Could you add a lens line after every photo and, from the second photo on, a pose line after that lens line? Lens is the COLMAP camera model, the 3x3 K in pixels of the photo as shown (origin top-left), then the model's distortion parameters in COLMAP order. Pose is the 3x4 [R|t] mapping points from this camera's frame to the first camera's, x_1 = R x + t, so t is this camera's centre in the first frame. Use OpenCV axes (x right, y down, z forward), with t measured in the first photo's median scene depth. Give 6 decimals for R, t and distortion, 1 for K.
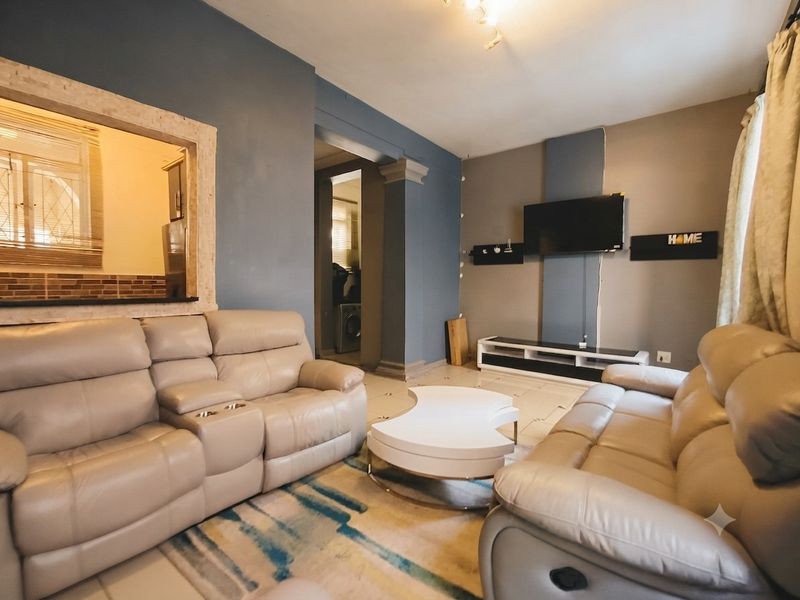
lens RADIAL K [[374.3, 0, 398.8], [0, 374.3, 295.7], [0, 0, 1]] dist [0.025538, 0.000575]
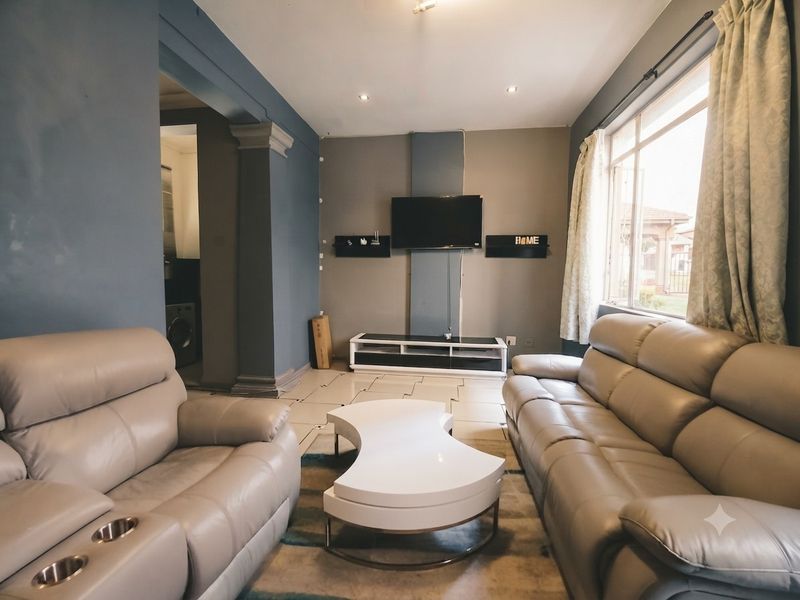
lens RADIAL K [[374.3, 0, 398.8], [0, 374.3, 295.7], [0, 0, 1]] dist [0.025538, 0.000575]
pose [[0.858807, -0.028130, 0.511527, -0.165295], [0.013796, 0.999399, 0.031796, -0.016971], [-0.512114, -0.020250, 0.858679, 0.162226]]
